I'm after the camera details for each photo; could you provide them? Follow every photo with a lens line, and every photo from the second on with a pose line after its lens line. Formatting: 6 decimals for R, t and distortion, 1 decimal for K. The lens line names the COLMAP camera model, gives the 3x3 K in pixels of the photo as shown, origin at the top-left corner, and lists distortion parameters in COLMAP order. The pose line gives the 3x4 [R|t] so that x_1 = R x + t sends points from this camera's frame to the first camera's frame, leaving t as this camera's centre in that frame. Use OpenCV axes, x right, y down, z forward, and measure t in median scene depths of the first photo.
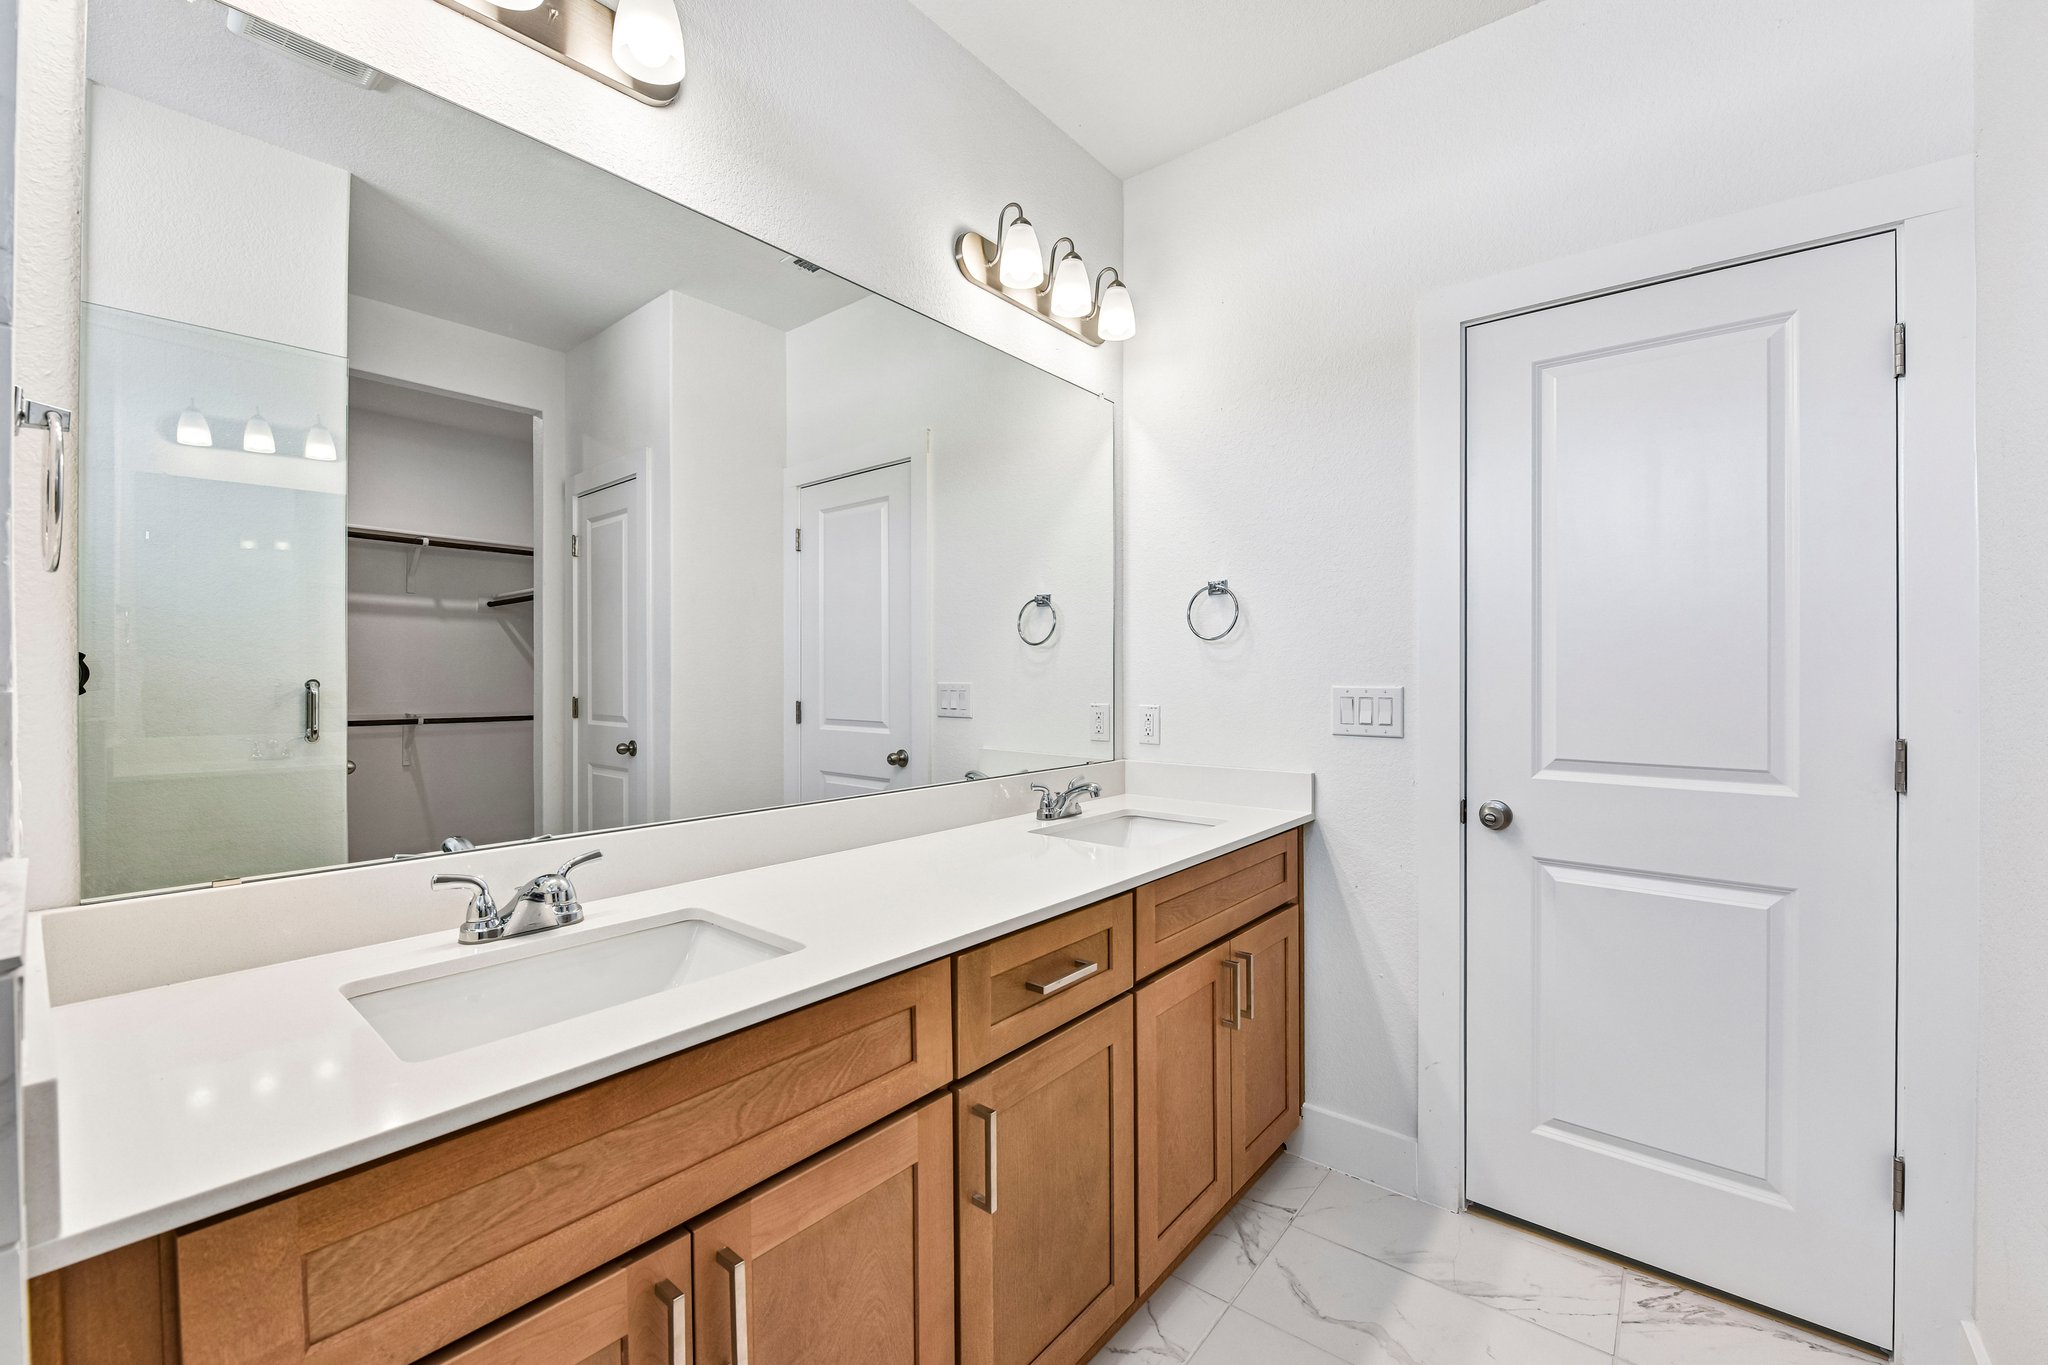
lens RADIAL K [[834.2, 0, 1036.2], [0, 834.2, 681.8], [0, 0, 1]] dist [-0.023873, -0.000195]
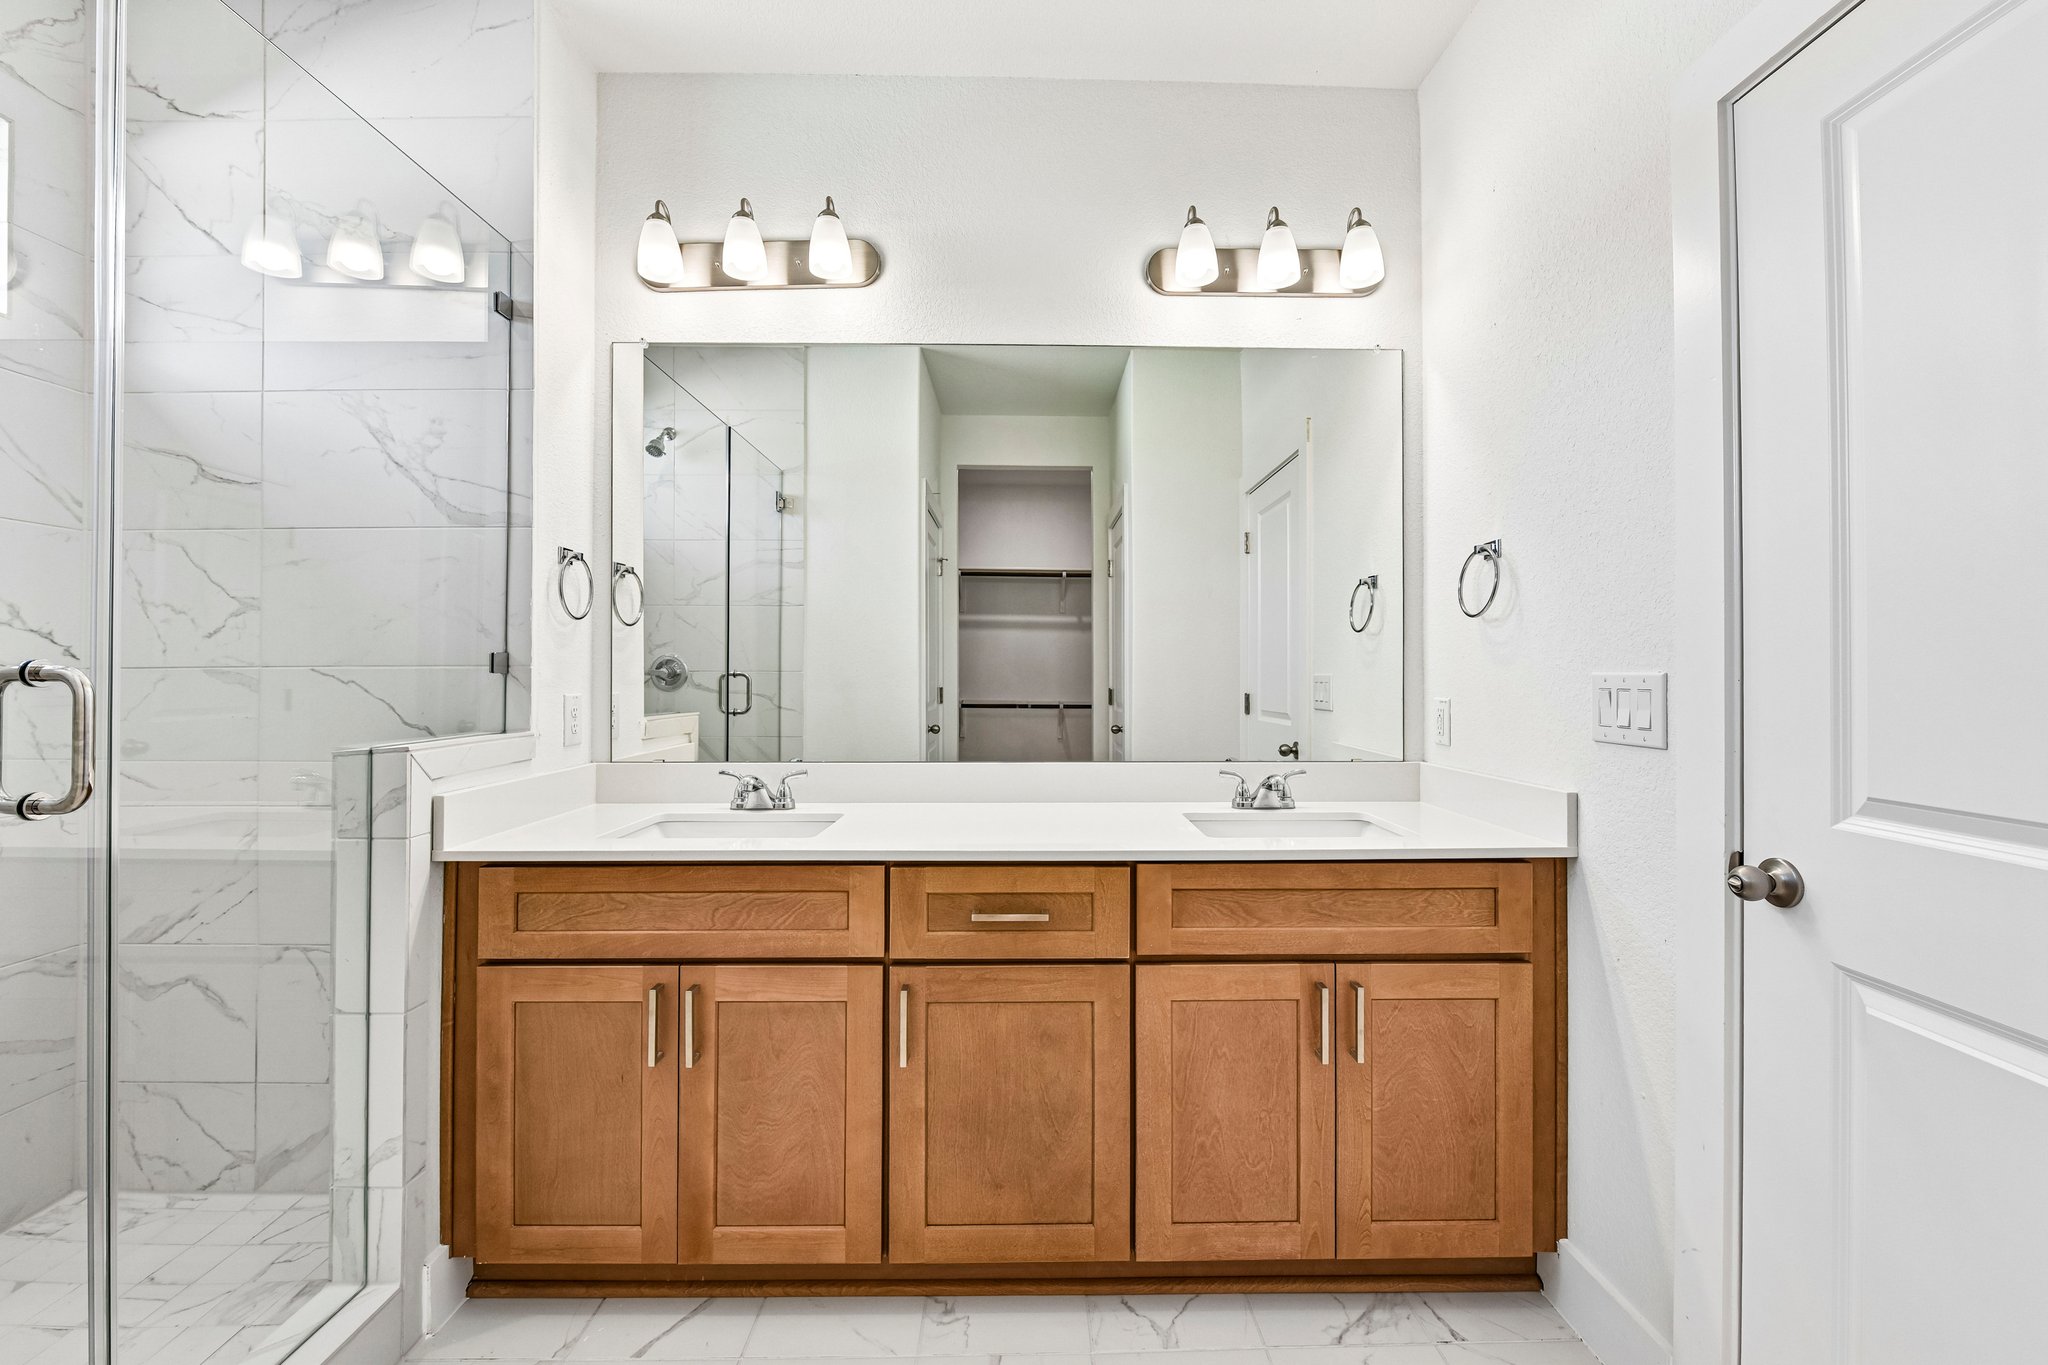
lens RADIAL K [[838.0, 0, 1042.2], [0, 838.0, 686.9], [0, 0, 1]] dist [-0.019034, -0.000395]
pose [[0.640381, 0.008245, -0.768013, 0.686194], [-0.004506, 0.999966, 0.006978, 0.015629], [0.768044, -0.001008, 0.640396, 0.197034]]
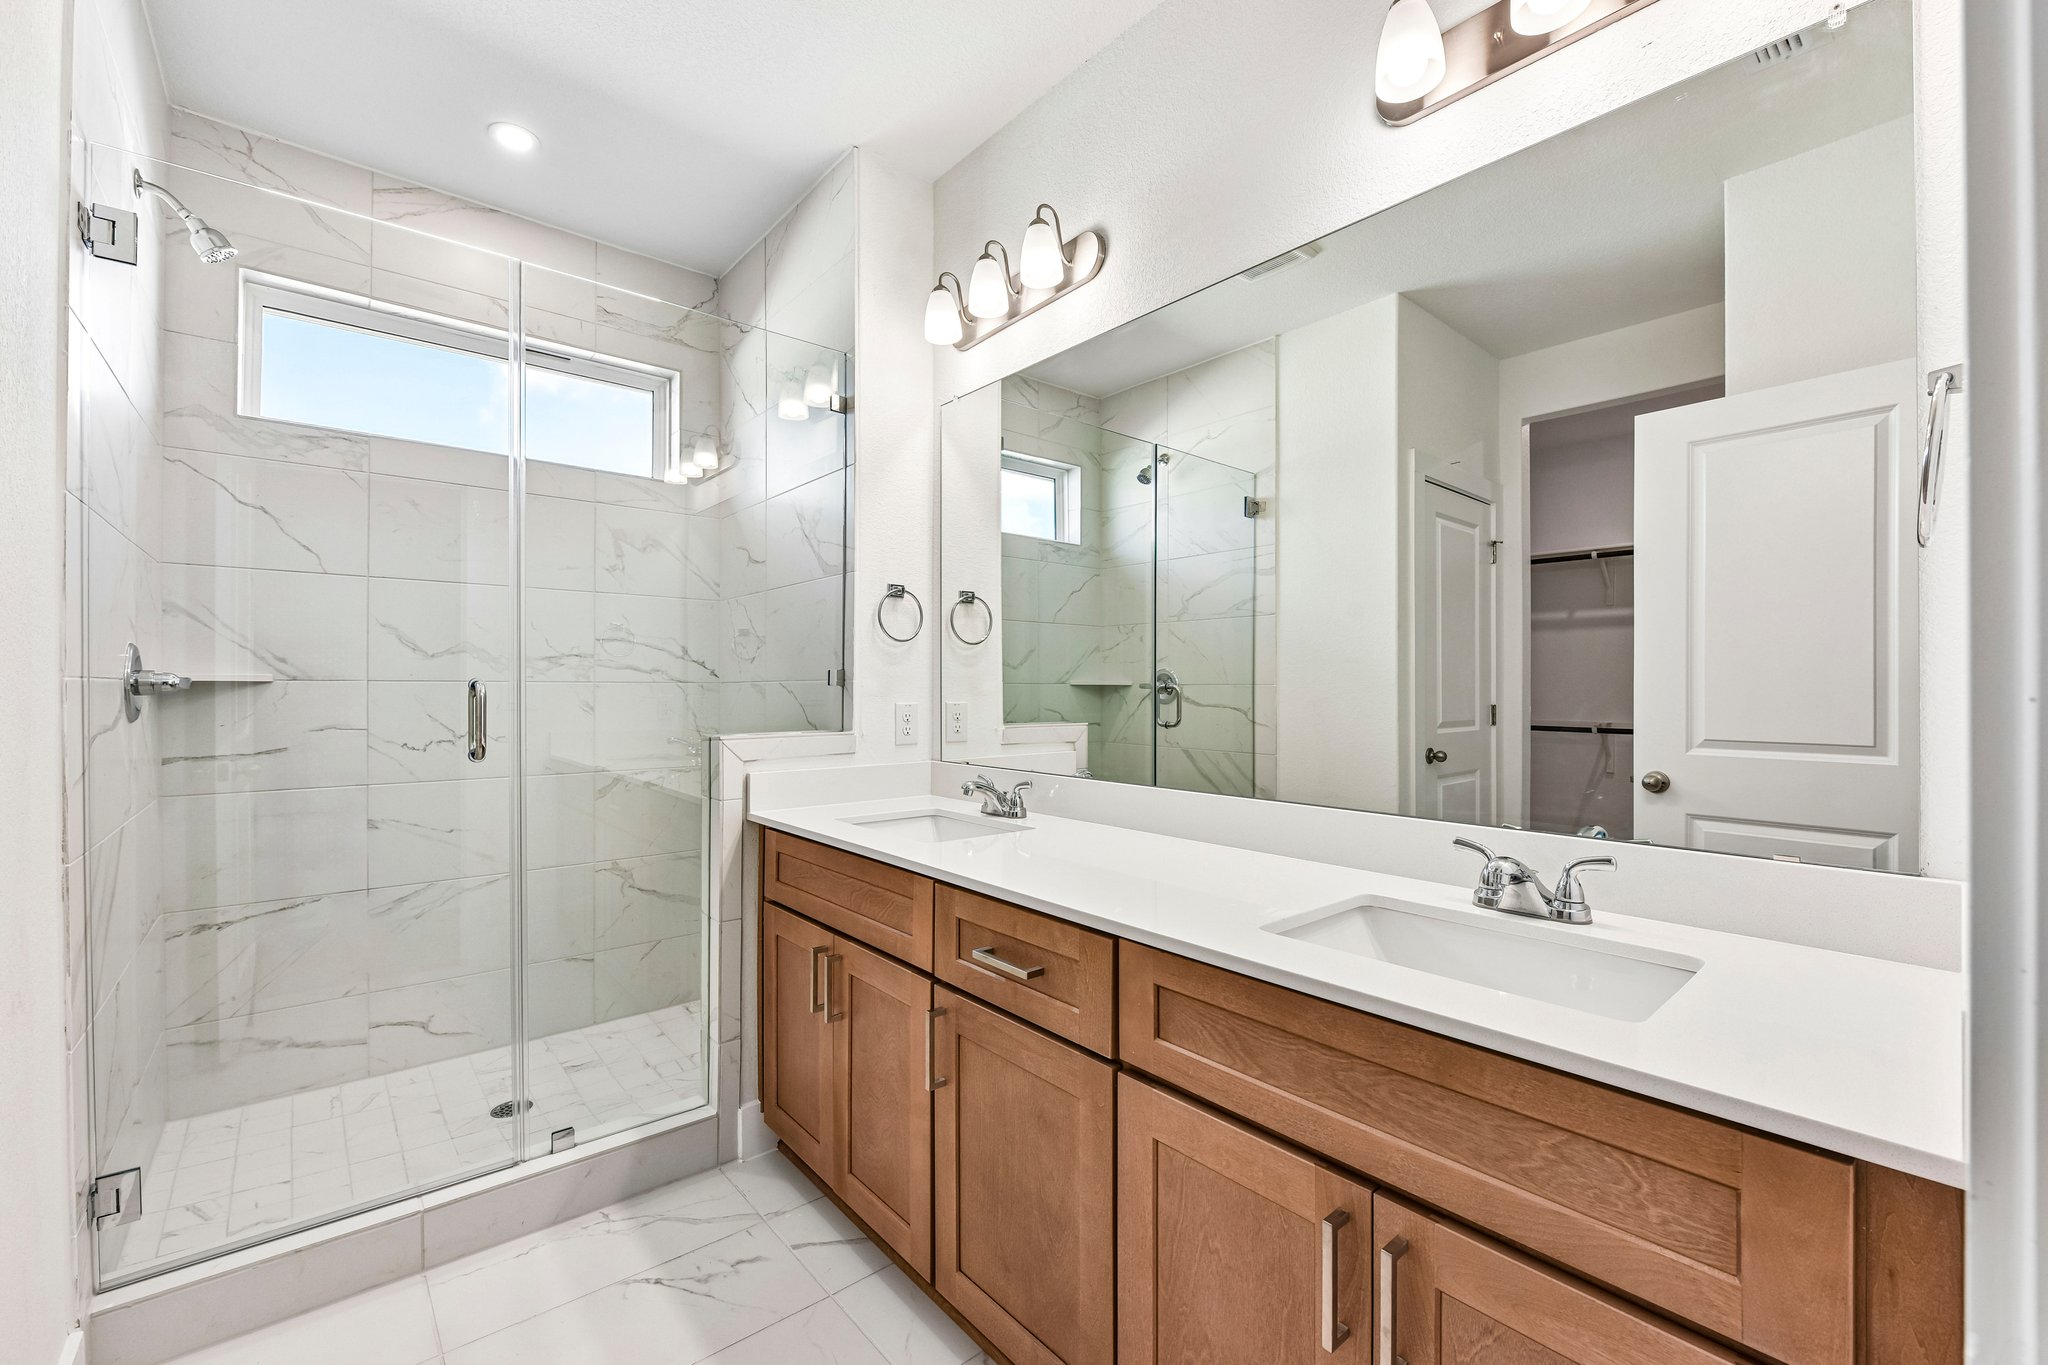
lens RADIAL K [[851.5, 0, 1024.7], [0, 851.5, 694.5], [0, 0, 1]] dist [-0.011372, -0.004585]
pose [[-0.196764, 0.003764, -0.980444, 0.749375], [-0.011579, 0.999914, 0.006162, 0.011139], [0.980383, 0.012565, -0.196703, 0.867144]]
